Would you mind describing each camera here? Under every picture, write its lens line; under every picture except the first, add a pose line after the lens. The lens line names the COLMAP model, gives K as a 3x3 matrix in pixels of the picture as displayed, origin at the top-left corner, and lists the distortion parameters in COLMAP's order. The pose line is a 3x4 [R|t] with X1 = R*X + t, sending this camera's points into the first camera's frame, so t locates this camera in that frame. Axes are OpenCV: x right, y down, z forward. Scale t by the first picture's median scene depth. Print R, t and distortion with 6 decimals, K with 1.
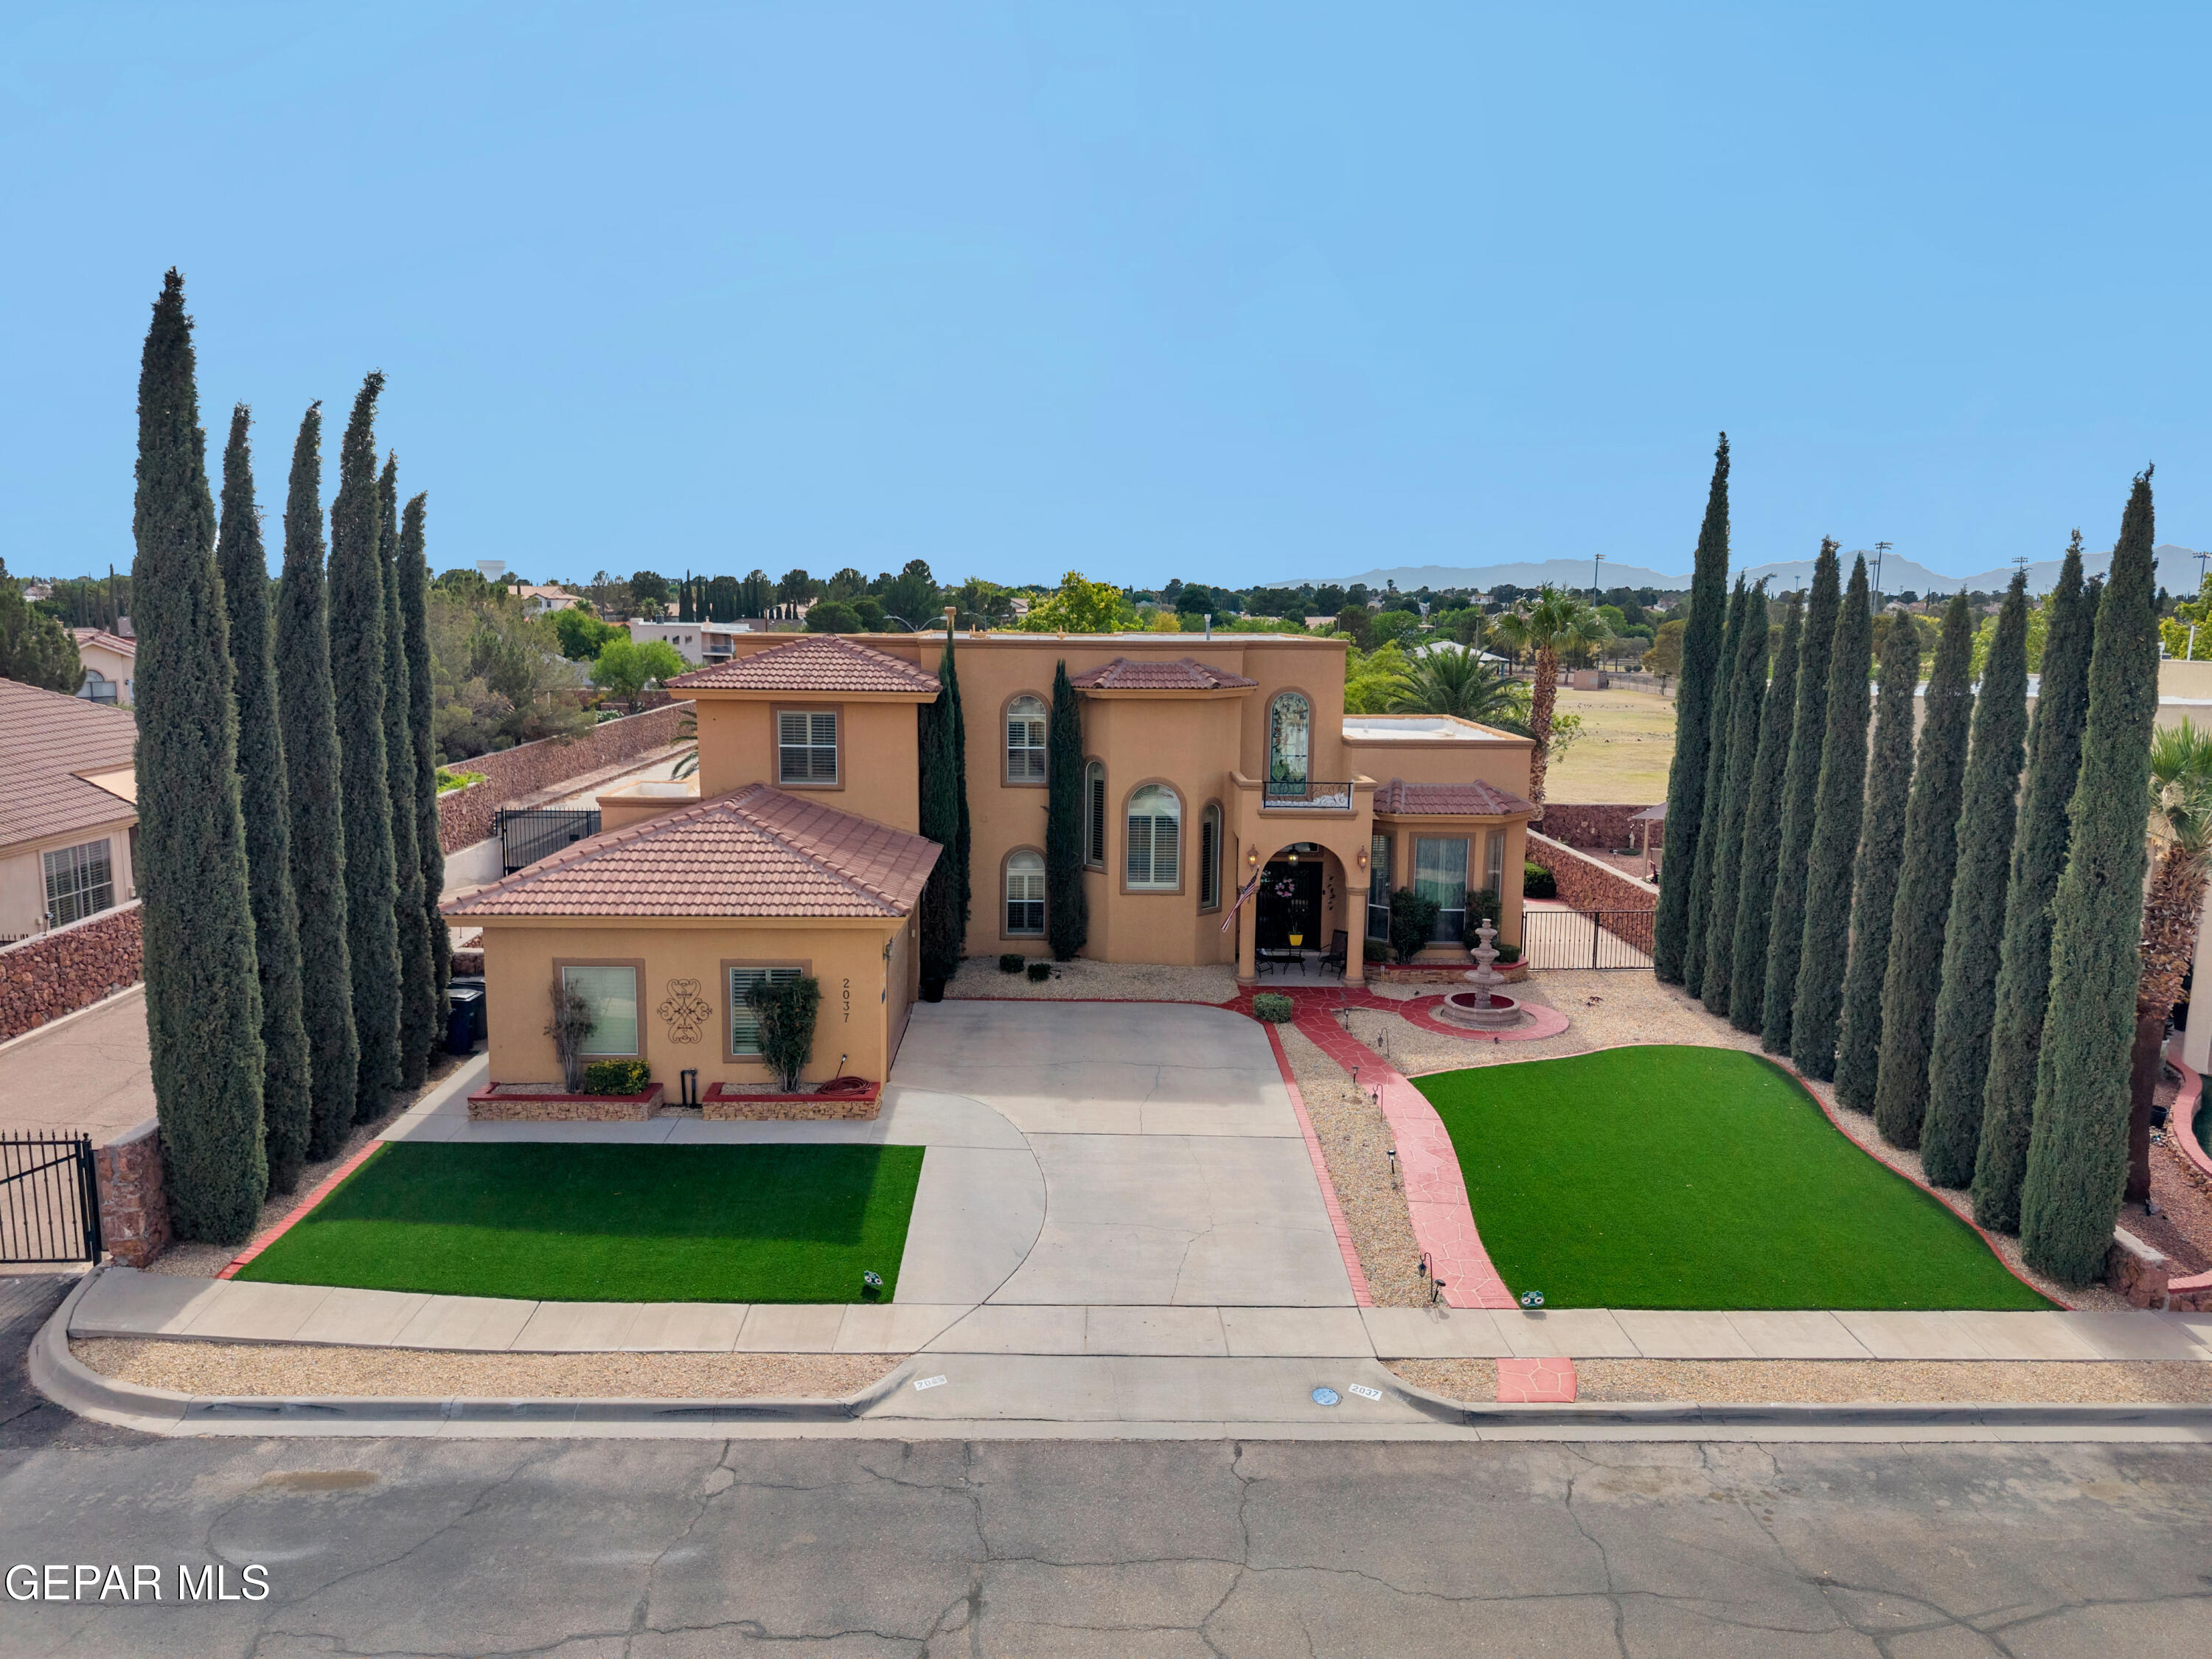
lens RADIAL K [[1480.9, 0, 1106.0], [0, 1480.9, 829.5], [0, 0, 1]] dist [0.021947, -0.023218]
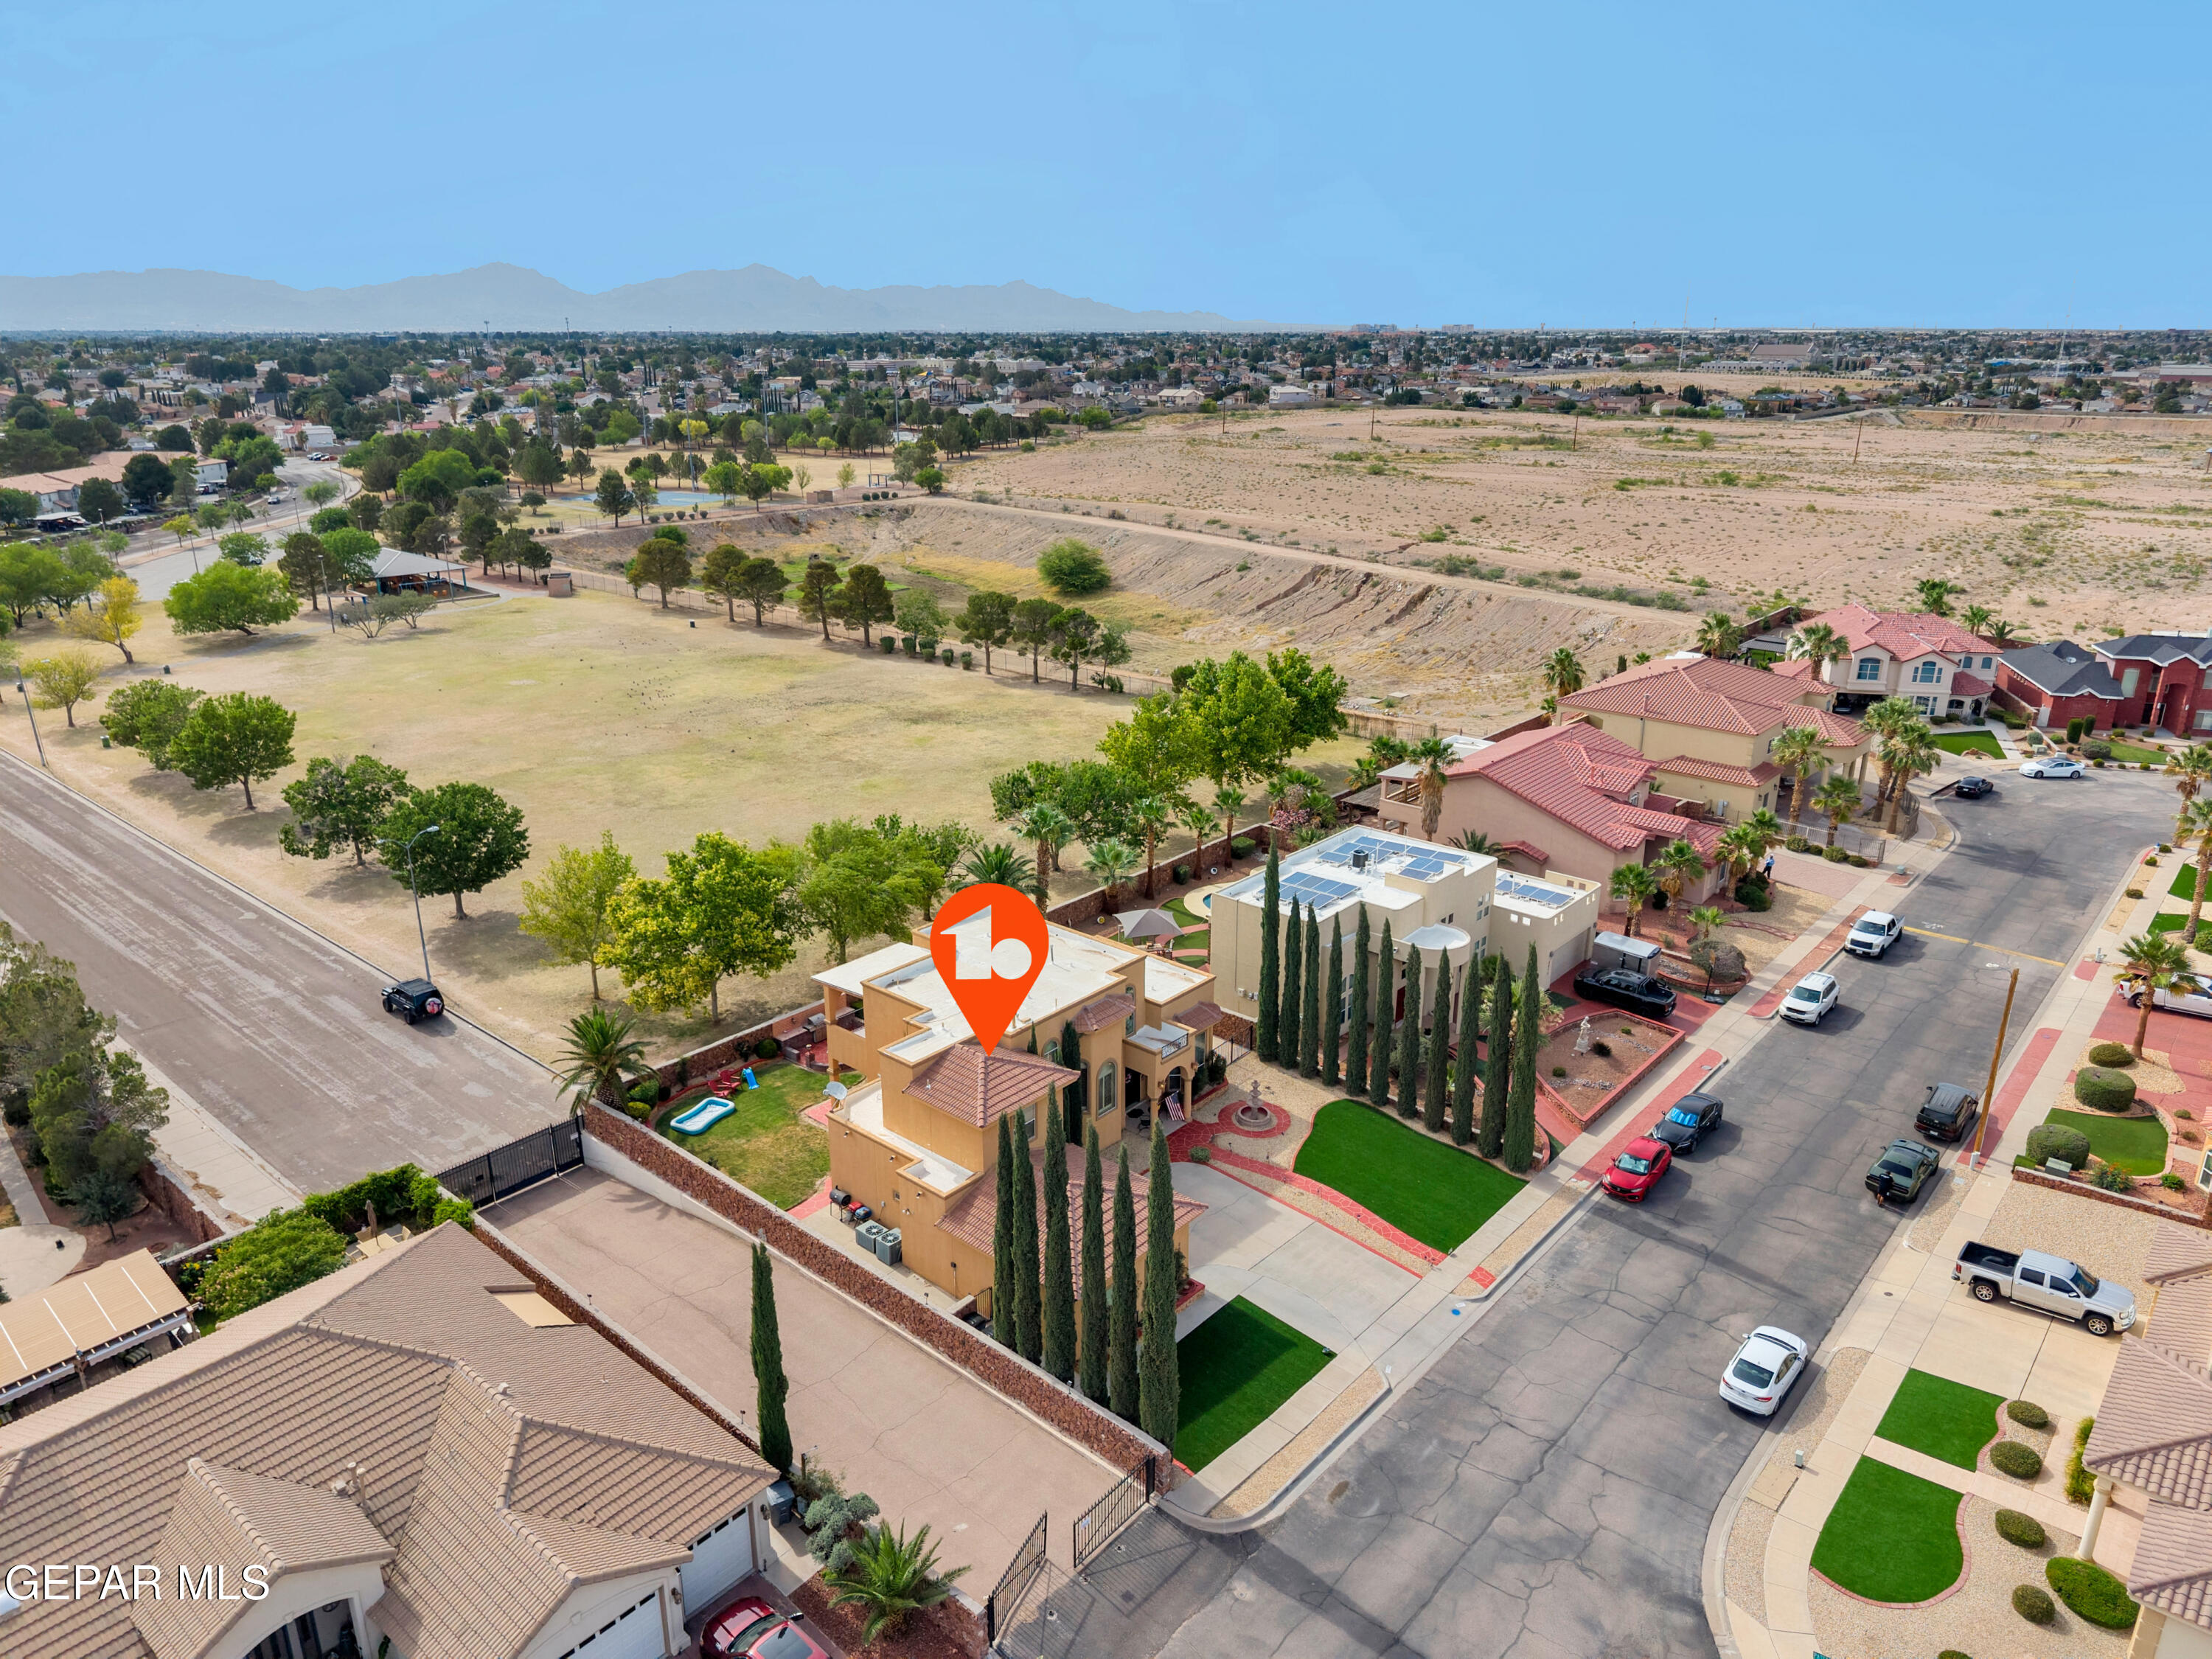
lens RADIAL K [[1480.9, 0, 1106.0], [0, 1480.9, 829.5], [0, 0, 1]] dist [0.021947, -0.023218]
pose [[0.675757, -0.247086, 0.694478, -1.685115], [0.118928, 0.966349, 0.228092, -1.047879], [-0.727467, -0.071542, 0.682403, -0.416838]]
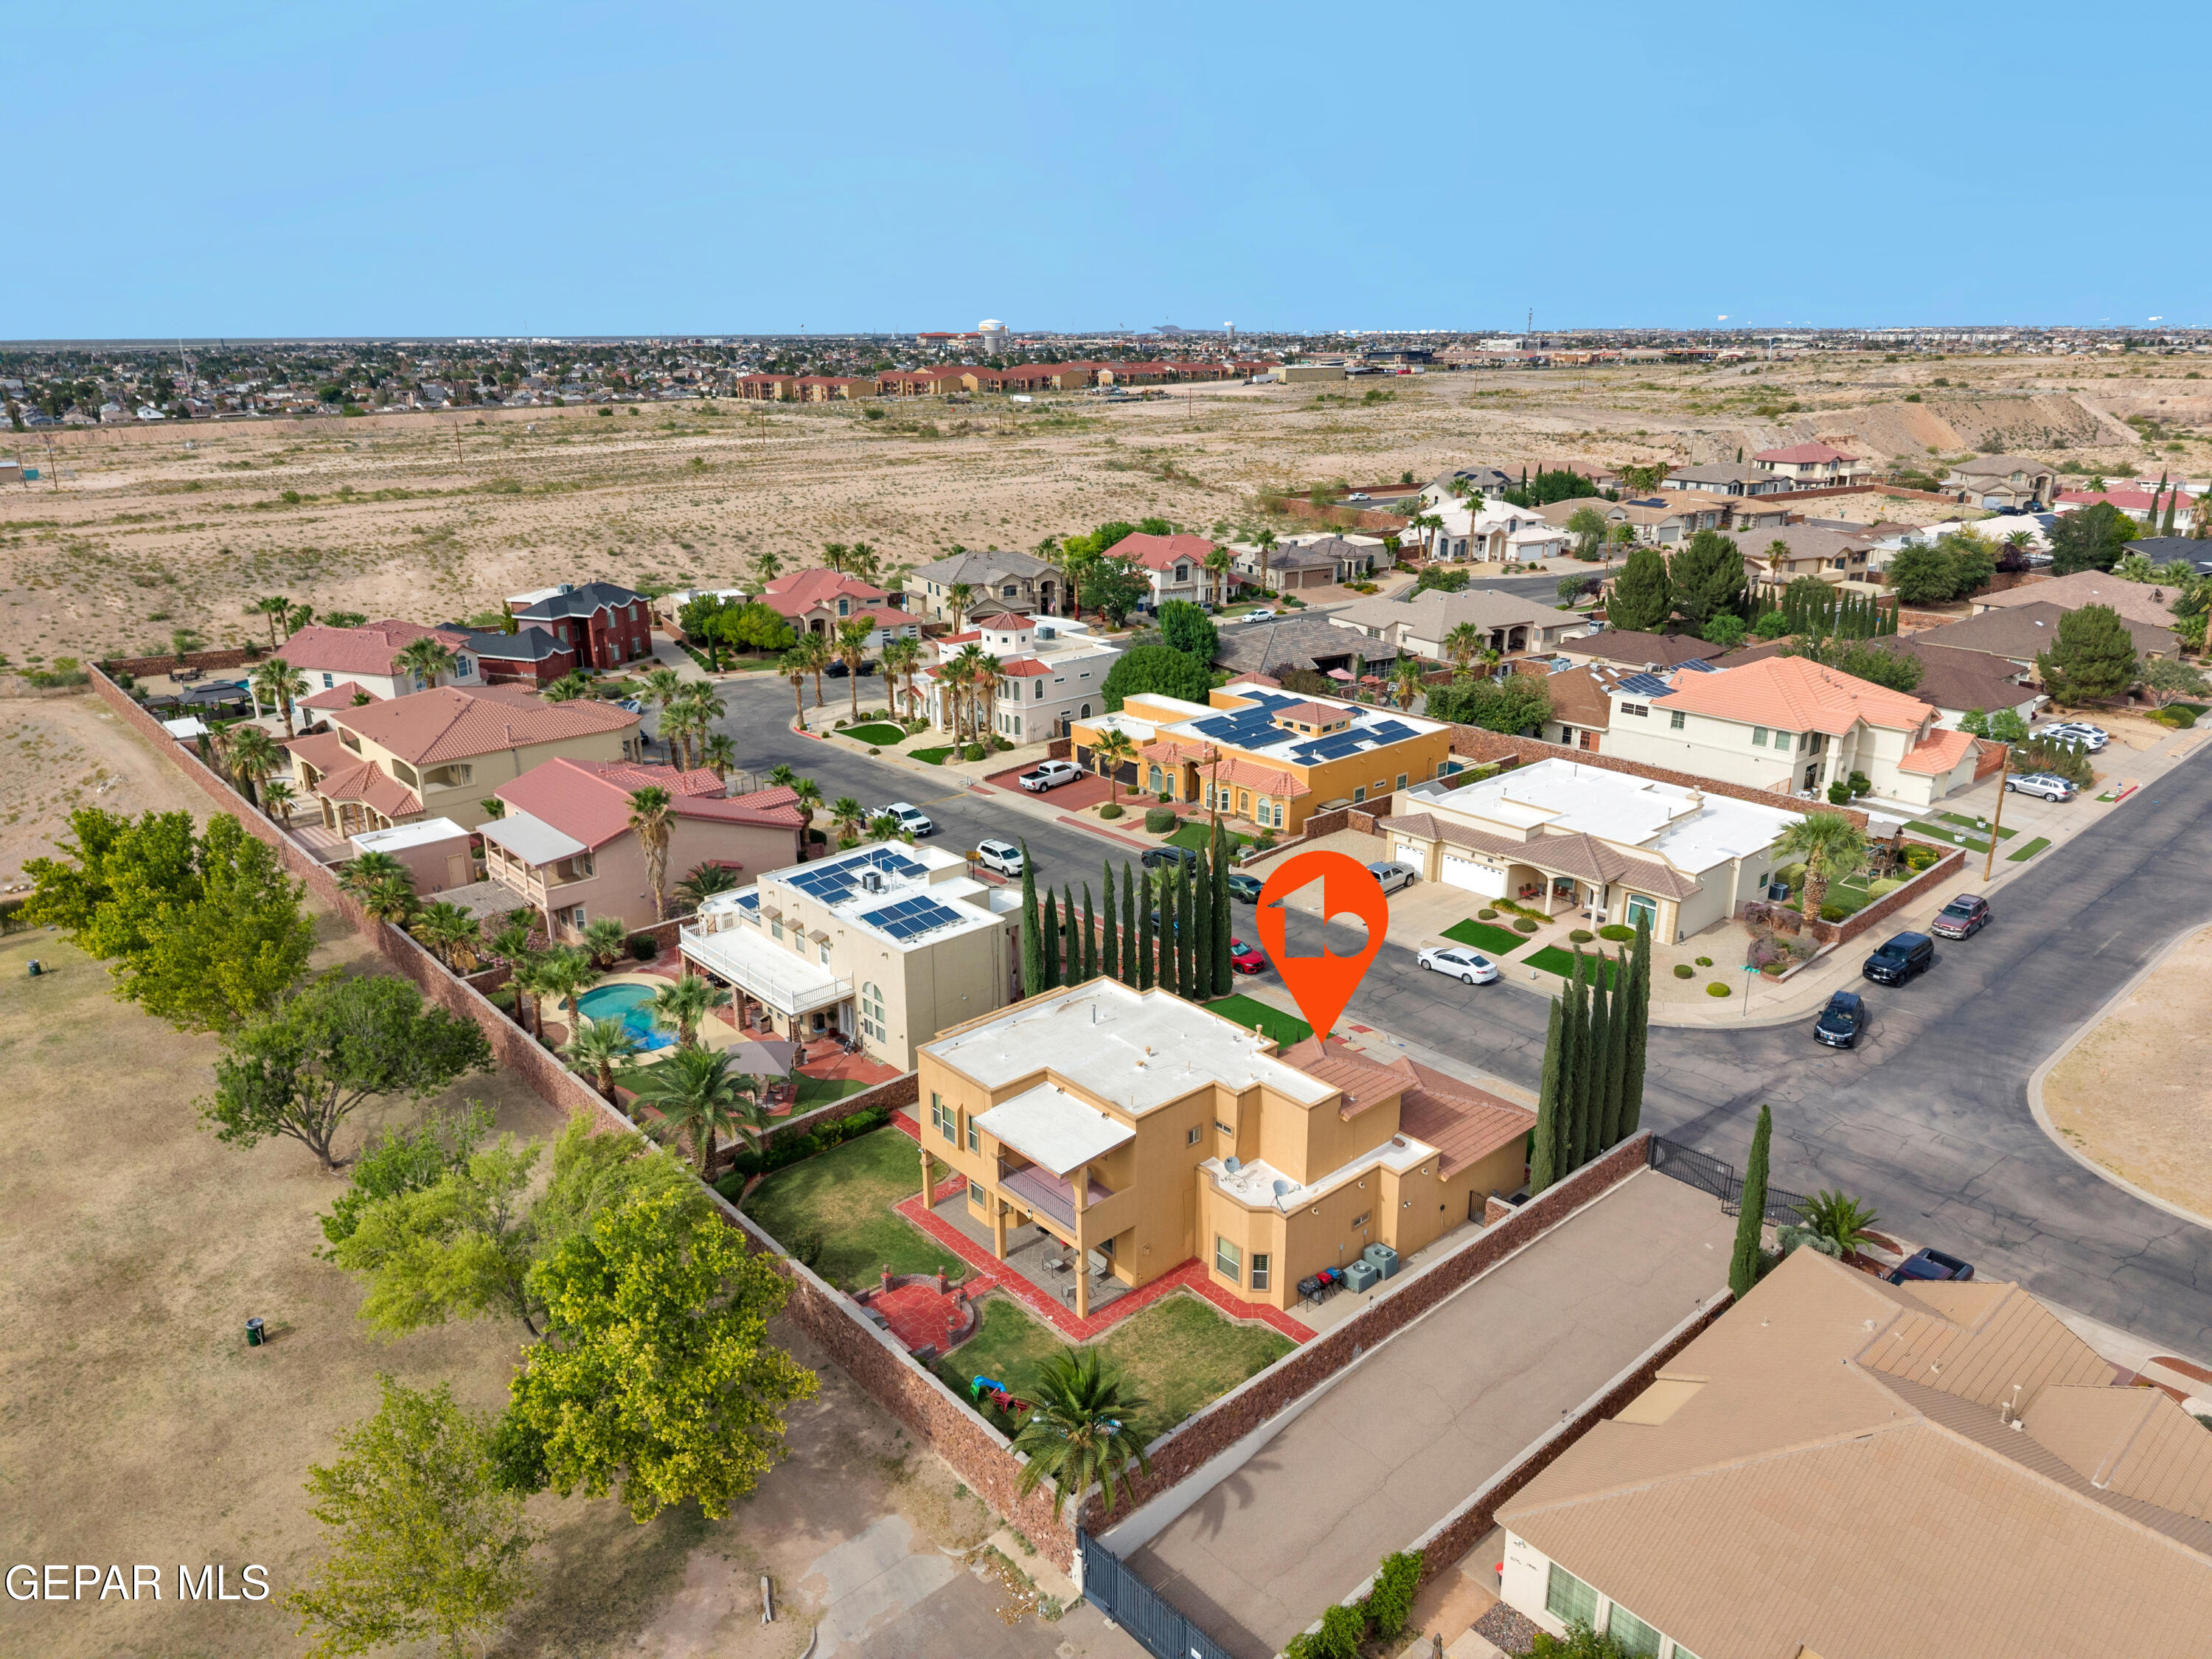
lens RADIAL K [[1444.2, 0, 1054.8], [0, 1444.2, 886.9], [0, 0, 1]] dist [0.007278, -0.030756]
pose [[-0.623857, -0.282427, 0.728723, -1.606586], [0.119000, 0.887222, 0.445732, -1.512434], [-0.772425, 0.364791, -0.519891, 2.795976]]
